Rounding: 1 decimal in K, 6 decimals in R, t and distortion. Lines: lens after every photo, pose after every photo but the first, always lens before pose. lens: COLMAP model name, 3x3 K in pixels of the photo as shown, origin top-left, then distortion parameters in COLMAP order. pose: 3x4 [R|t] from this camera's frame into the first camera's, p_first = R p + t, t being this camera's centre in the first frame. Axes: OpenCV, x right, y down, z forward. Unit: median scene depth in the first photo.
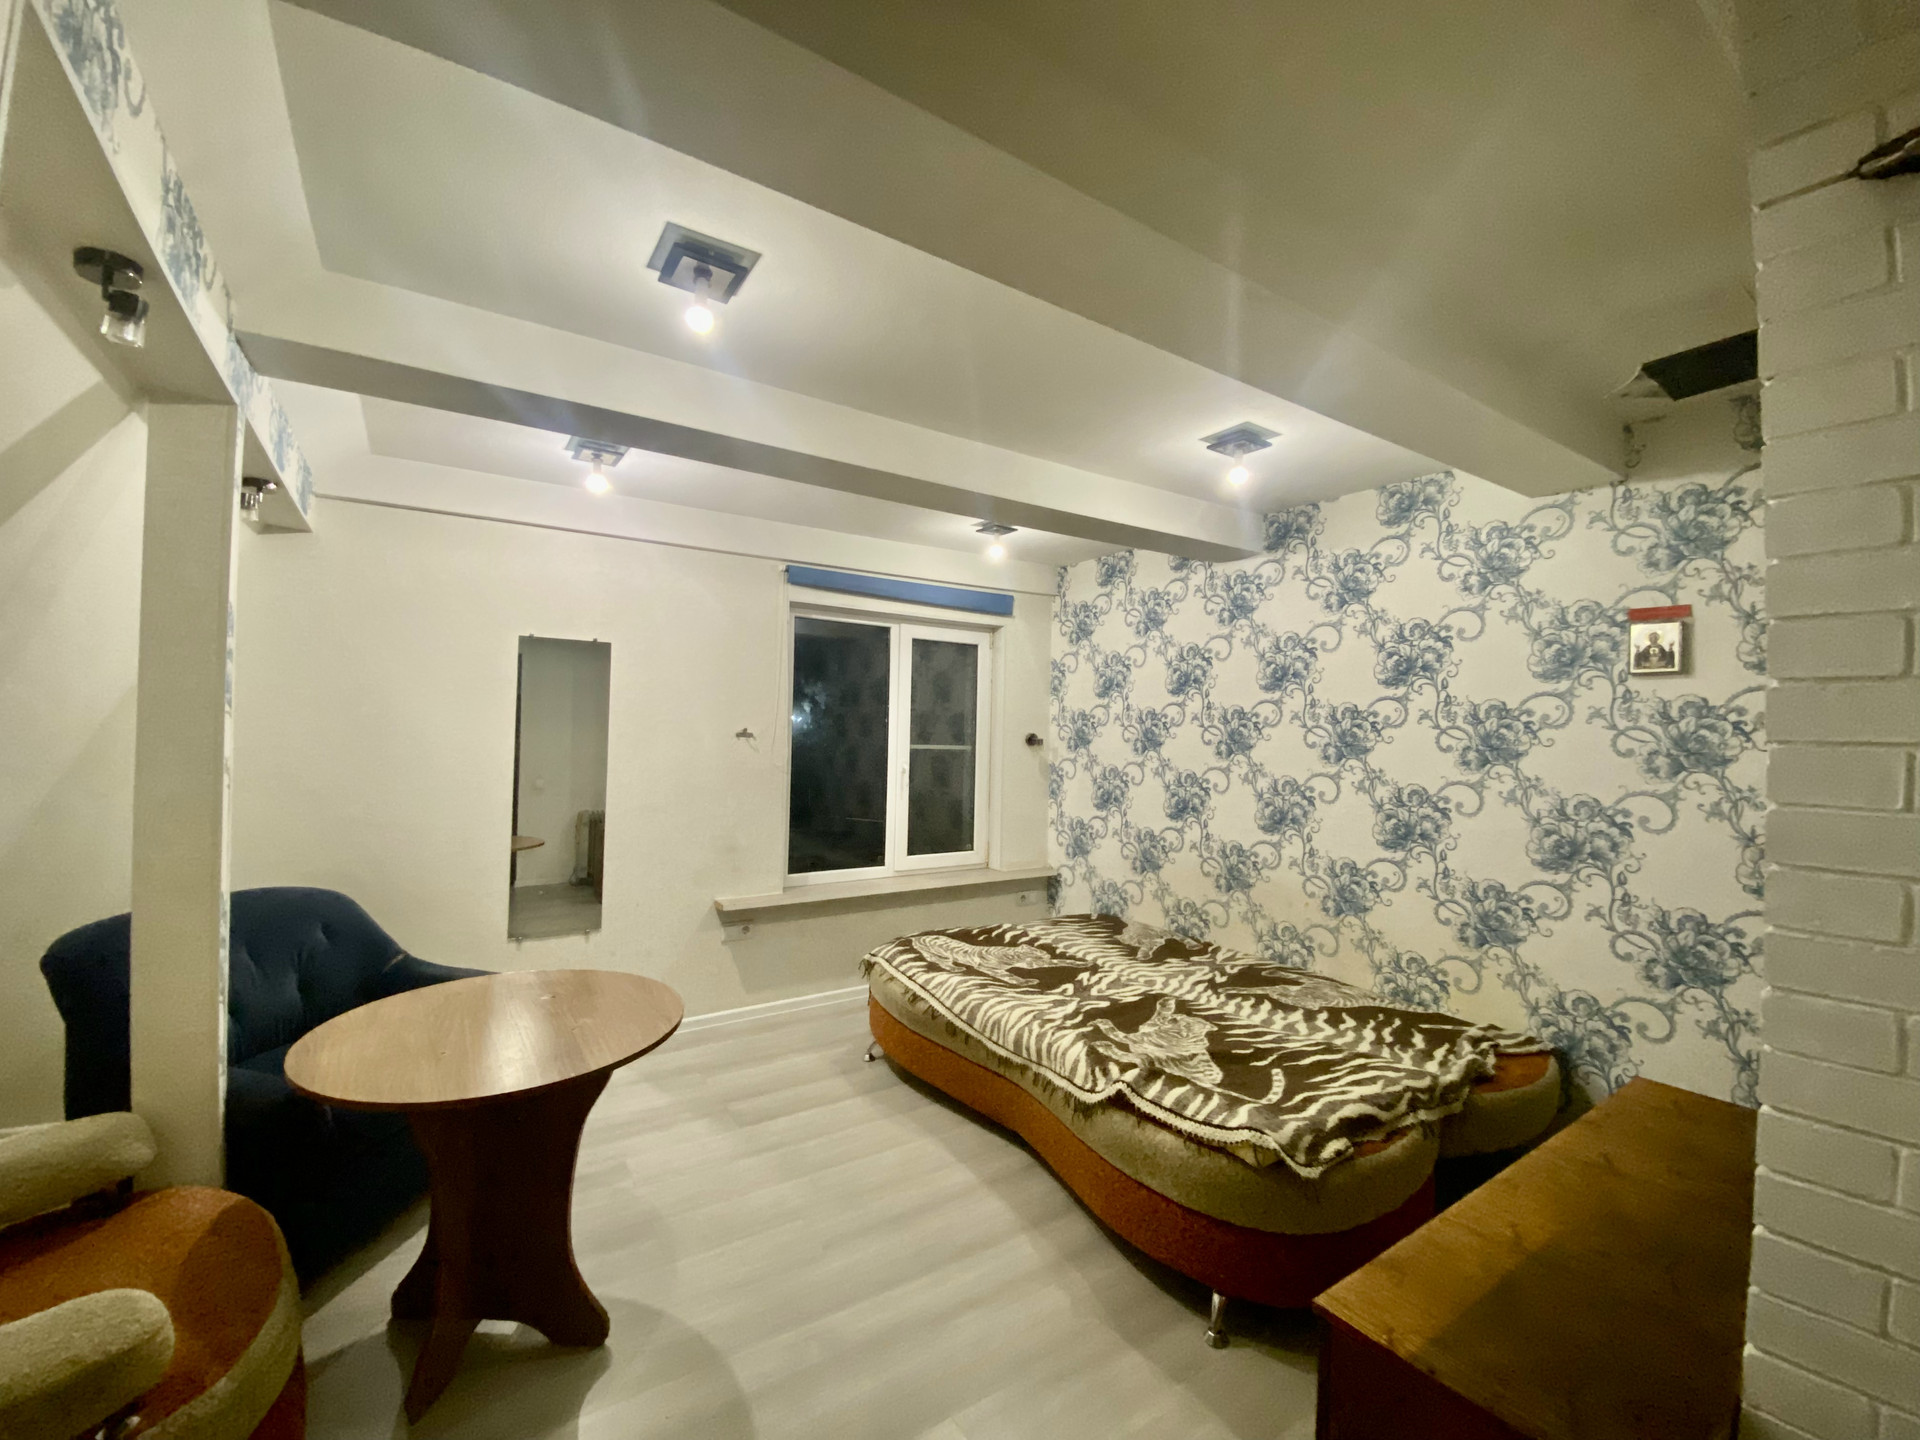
lens RADIAL K [[774.1, 0, 957.9], [0, 774.1, 722.3], [0, 0, 1]] dist [0.027615, -0.020190]
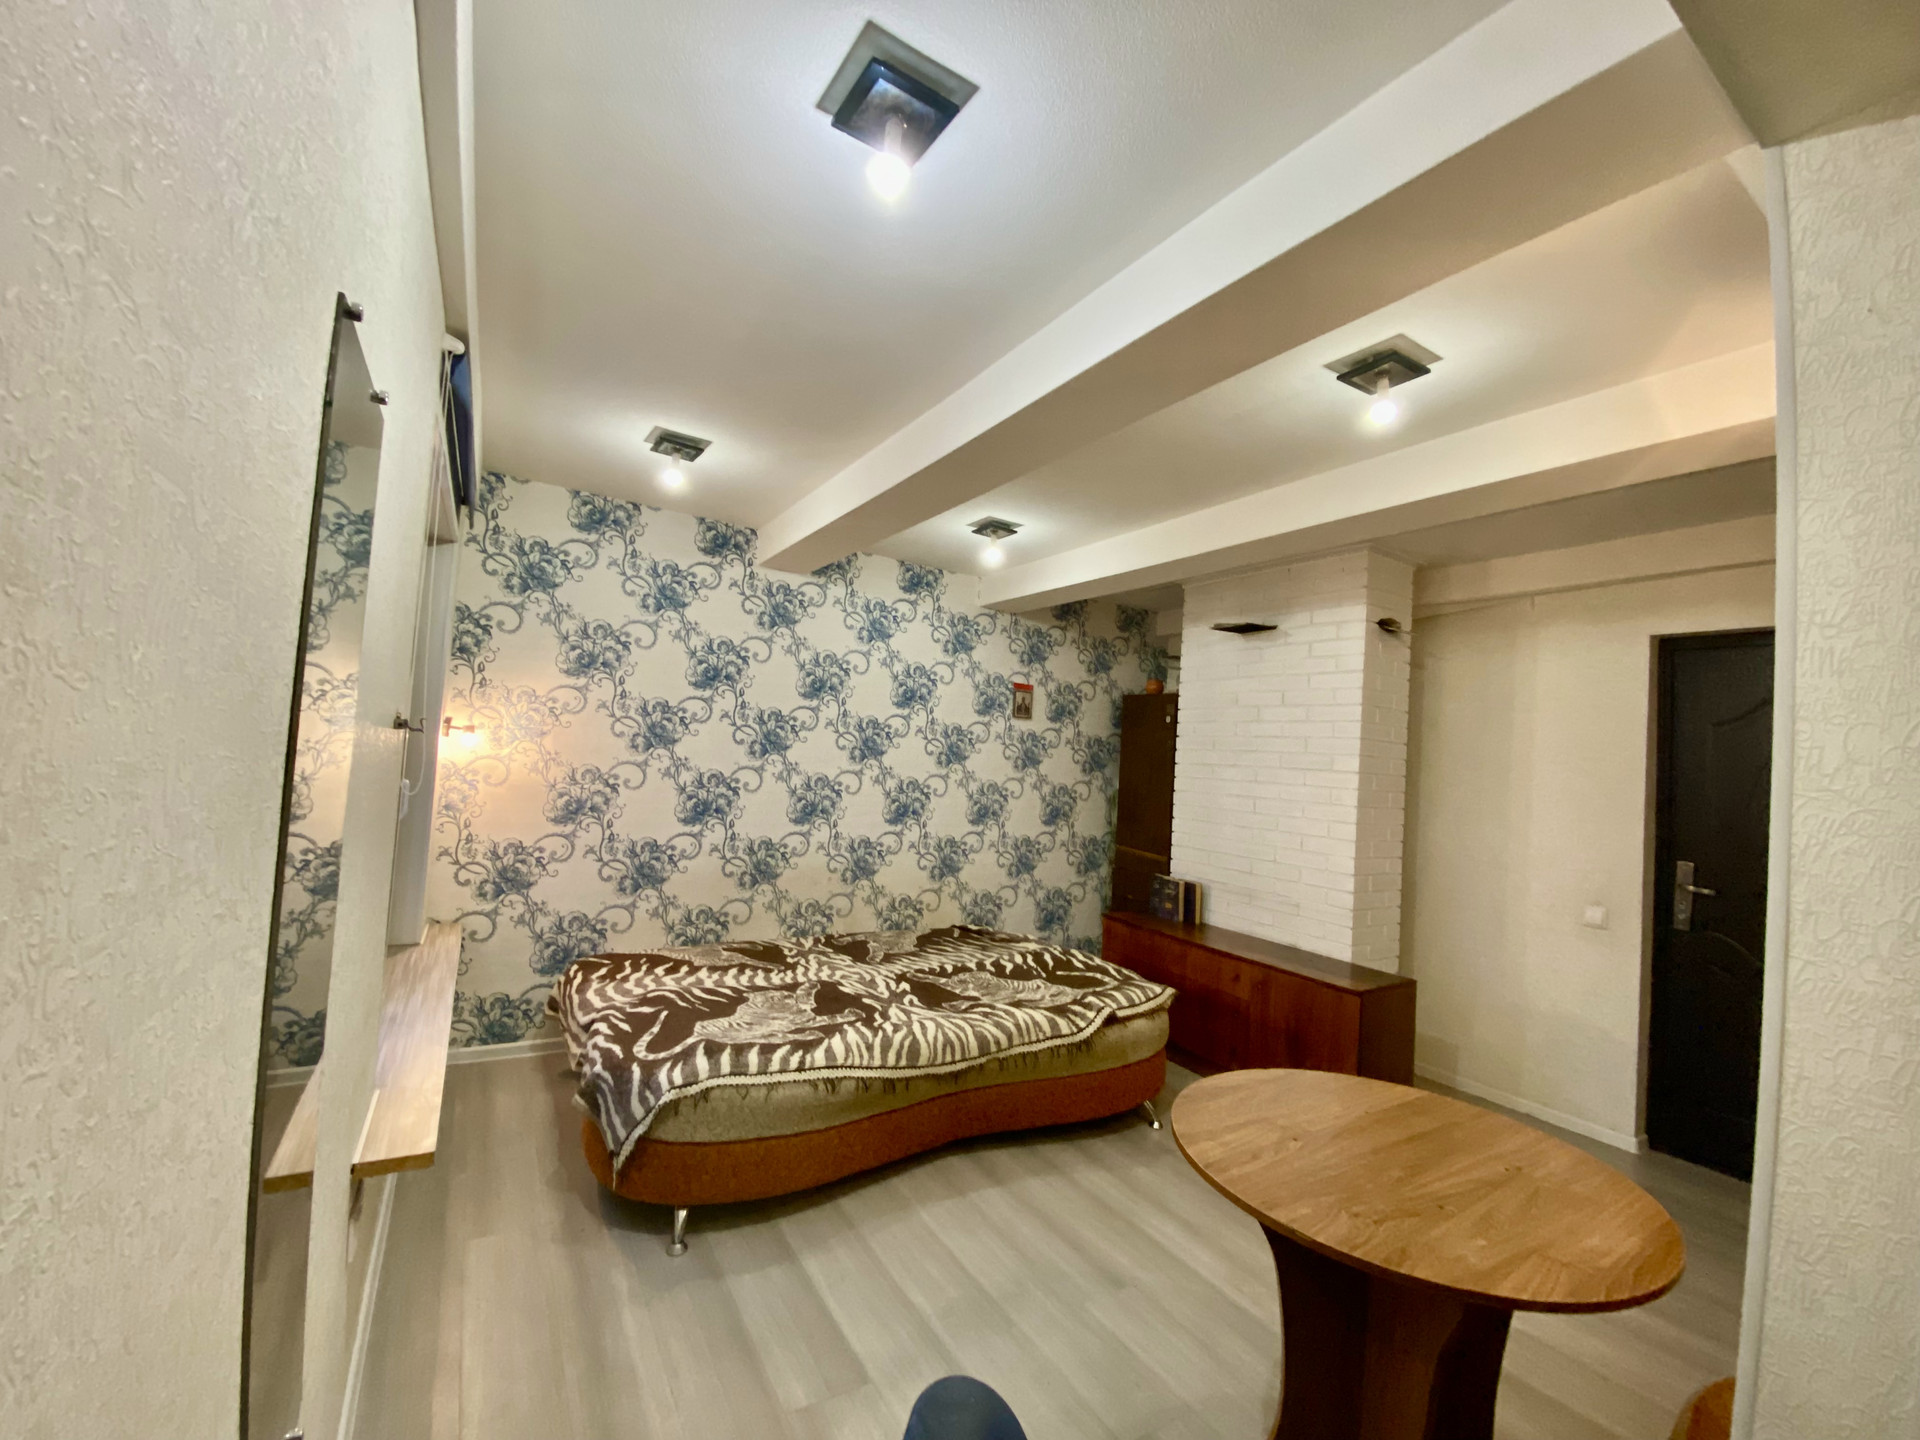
lens RADIAL K [[774.1, 0, 957.9], [0, 774.1, 722.3], [0, 0, 1]] dist [0.027615, -0.020190]
pose [[0.022349, 0.022565, 0.999496, -0.789895], [-0.074805, 0.996981, -0.020836, 0.001424], [-0.996948, -0.074301, 0.023969, 0.833102]]
